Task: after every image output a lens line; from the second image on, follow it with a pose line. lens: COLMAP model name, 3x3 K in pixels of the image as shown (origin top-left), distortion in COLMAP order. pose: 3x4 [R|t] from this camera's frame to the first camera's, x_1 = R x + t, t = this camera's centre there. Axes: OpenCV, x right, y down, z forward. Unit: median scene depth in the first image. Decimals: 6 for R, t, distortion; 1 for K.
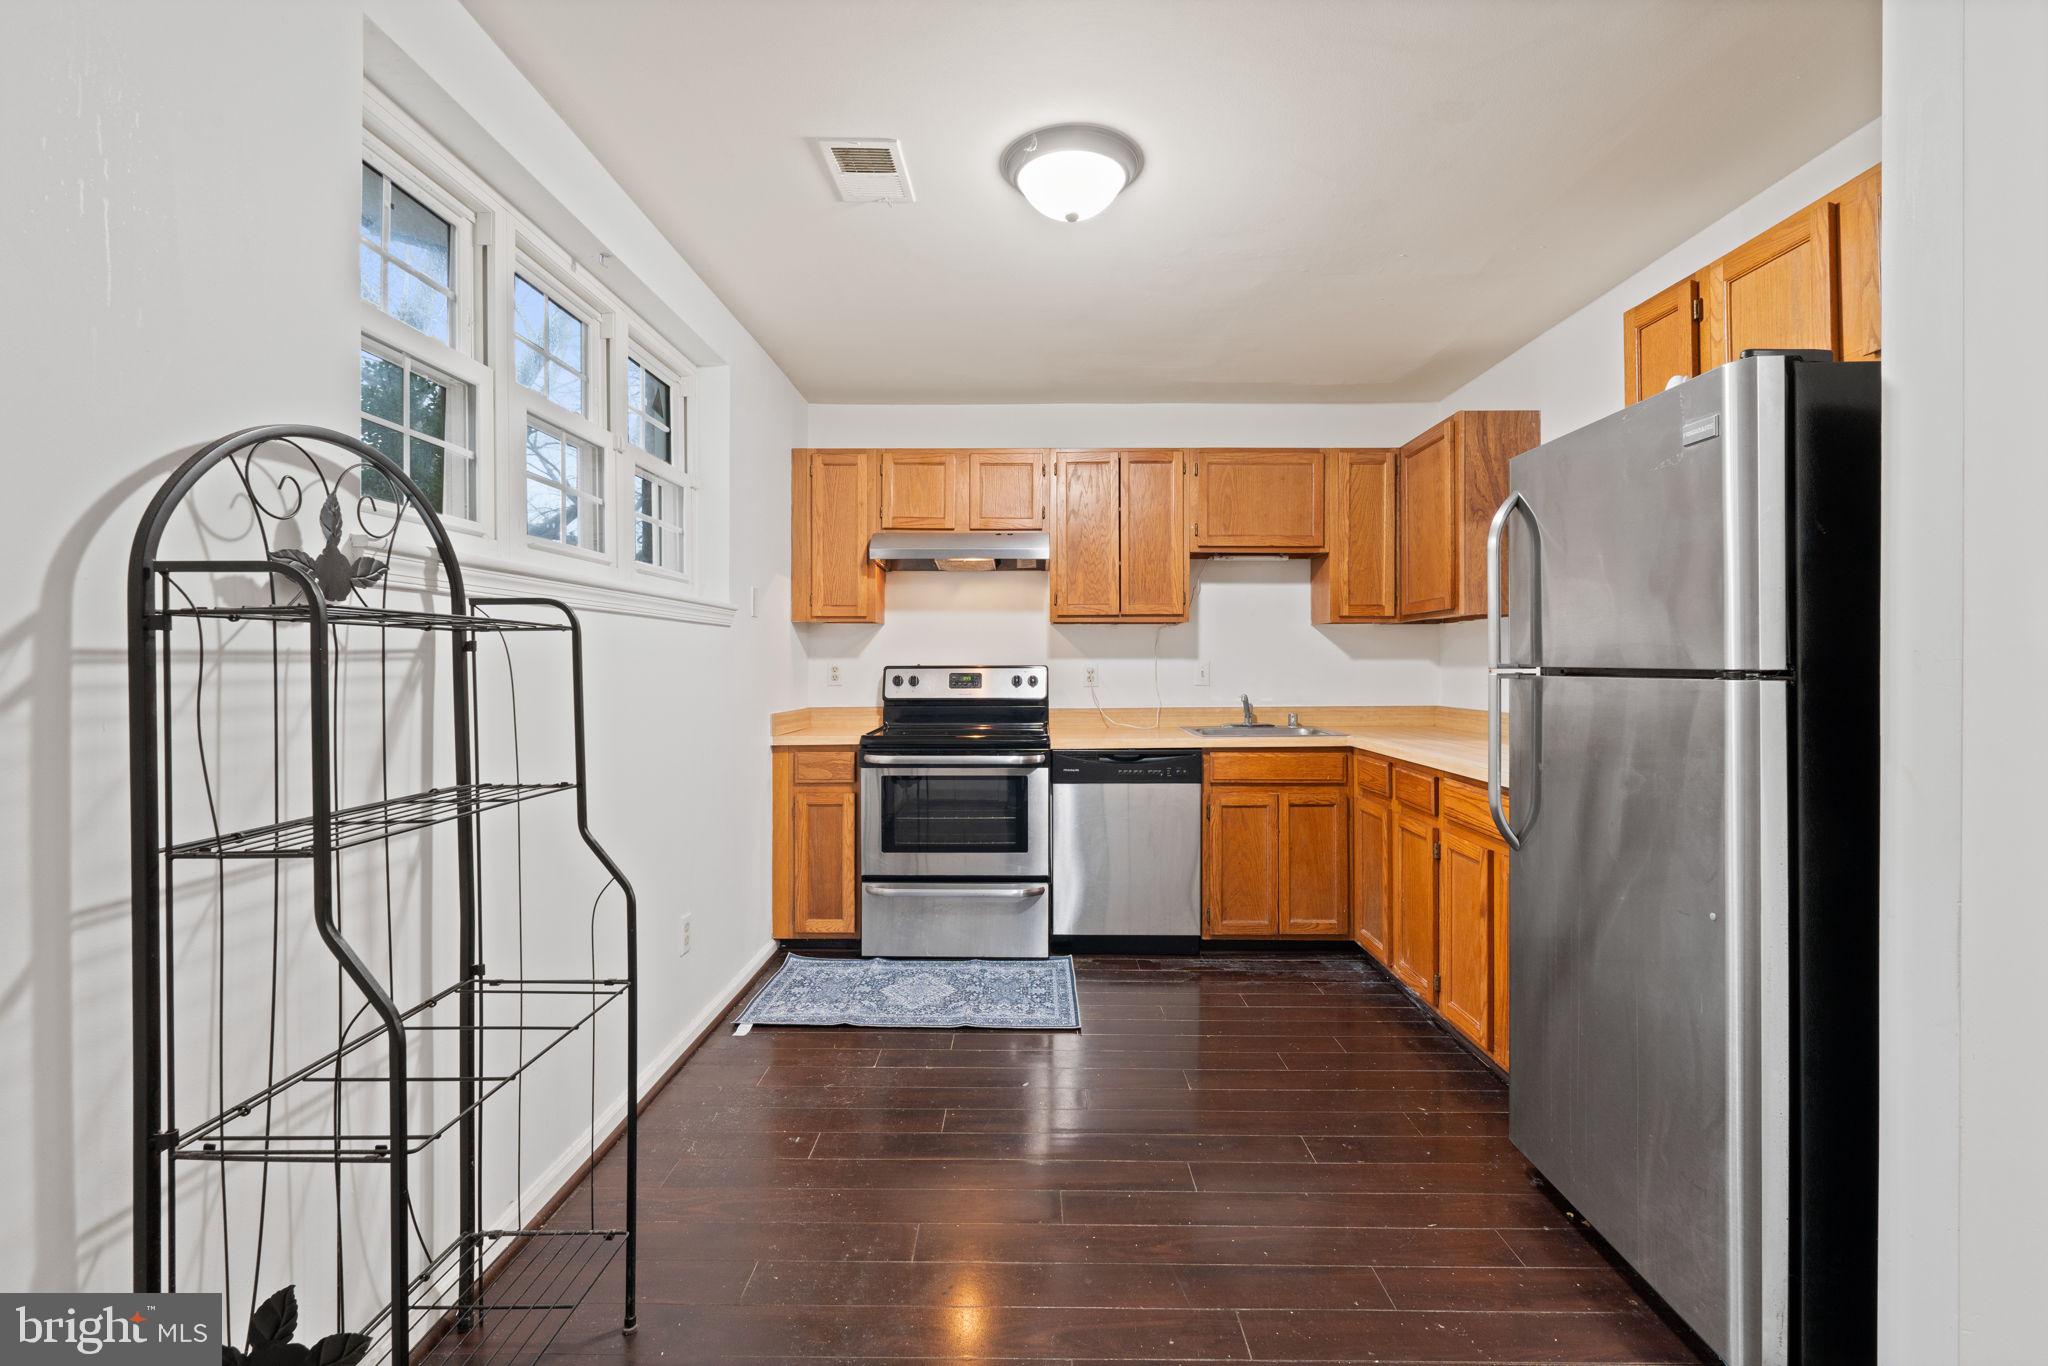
lens RADIAL K [[897.0, 0, 1011.9], [0, 897.0, 666.2], [0, 0, 1]] dist [-0.018671, -0.000965]
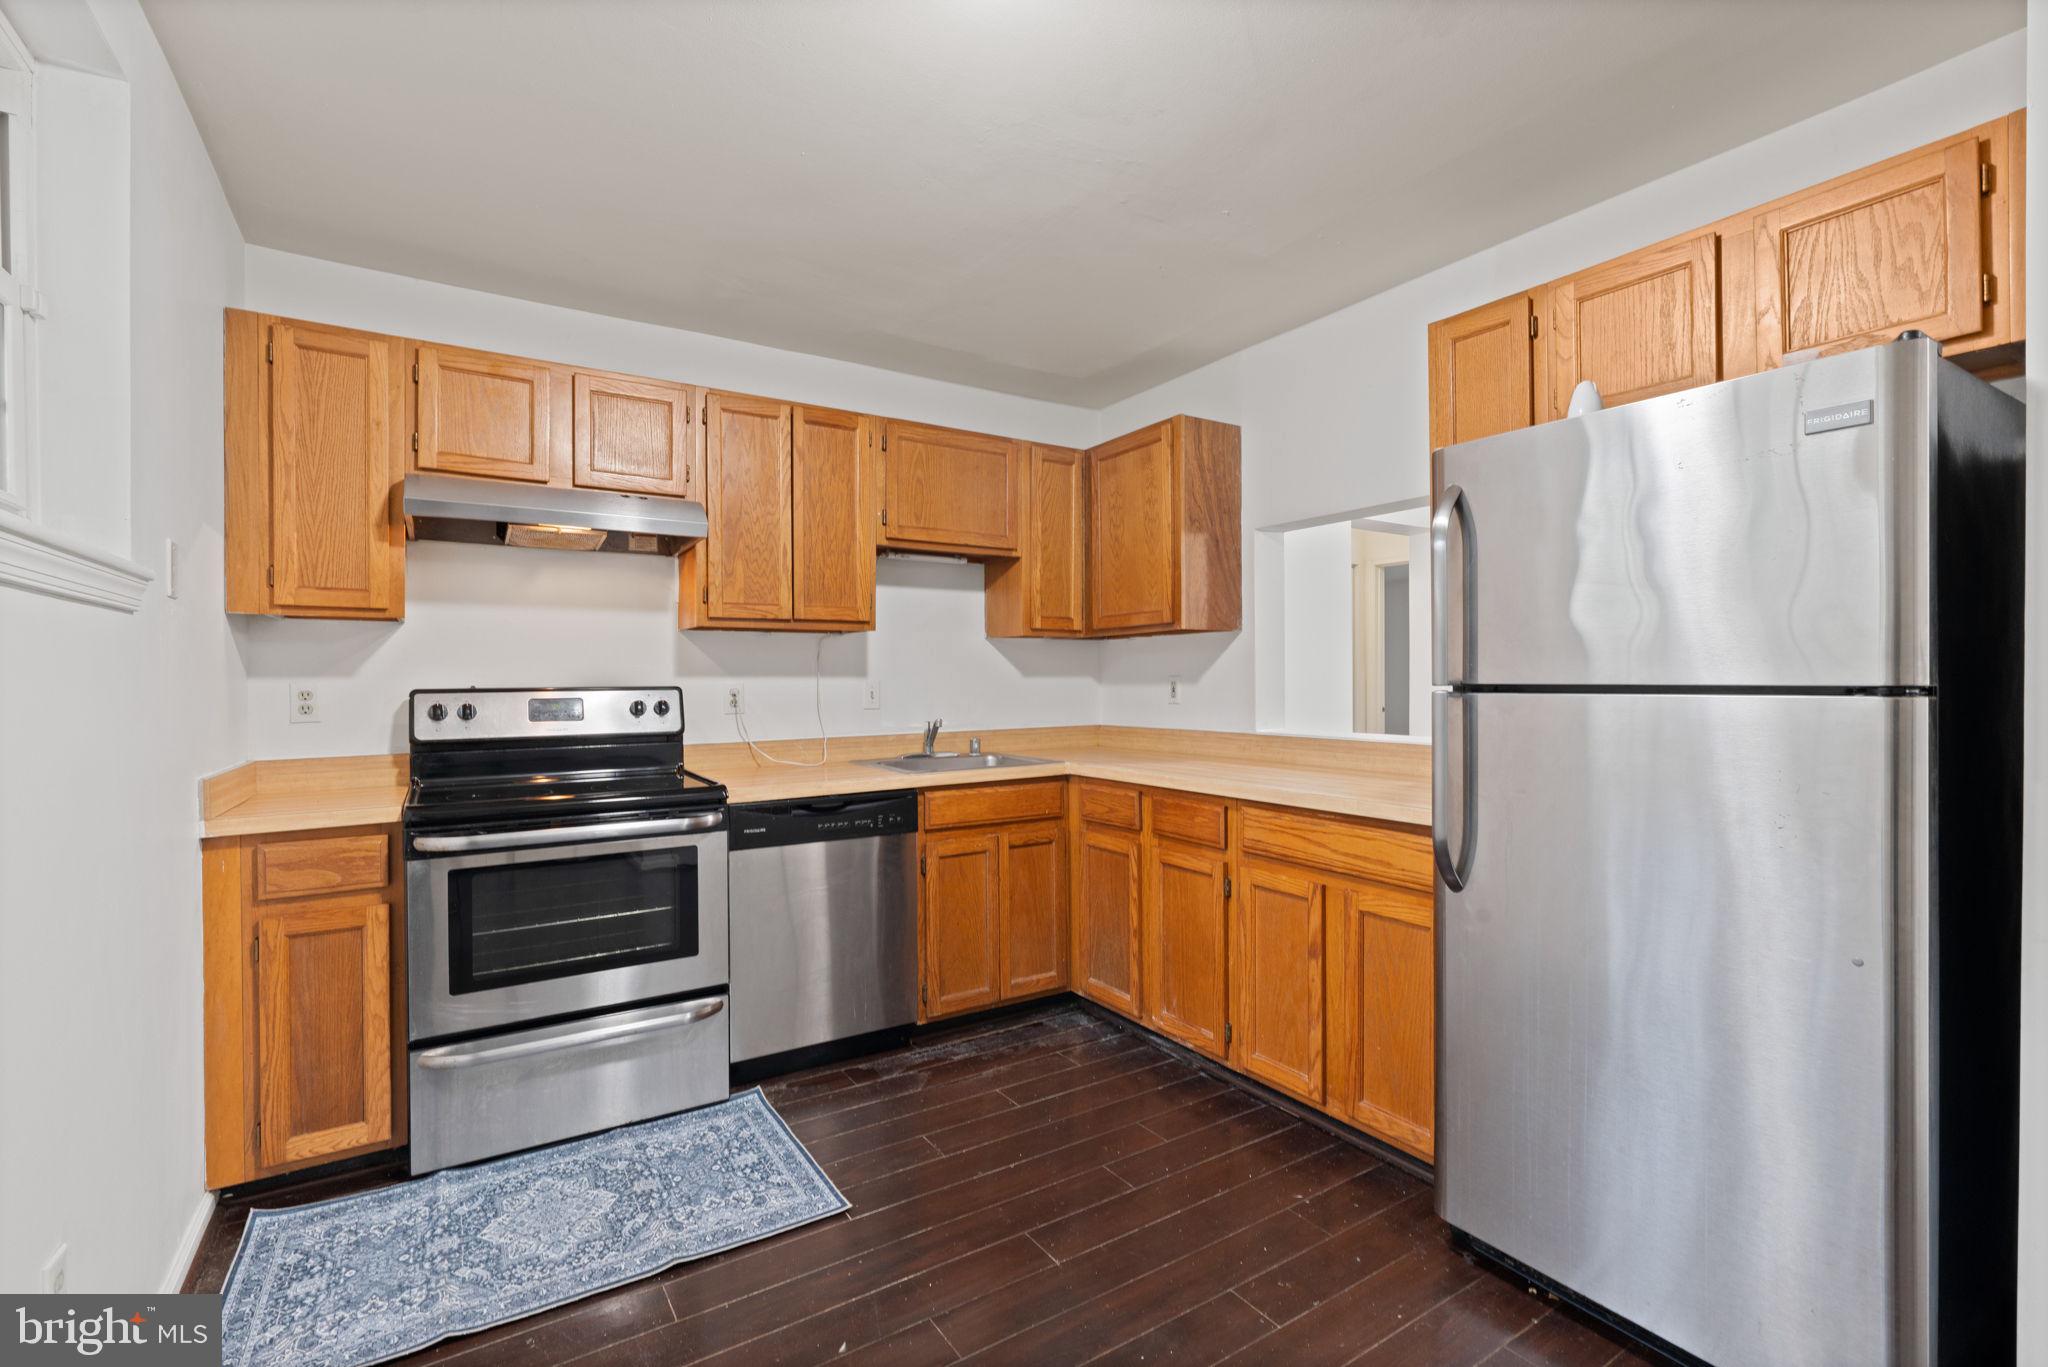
lens RADIAL K [[897.0, 0, 1031.1], [0, 897.0, 687.3], [0, 0, 1]] dist [-0.018671, -0.000965]
pose [[0.827980, -0.008650, 0.560692, -0.150476], [0.007094, 0.999963, 0.004950, -0.001818], [-0.560713, -0.000121, 0.828010, 0.275169]]
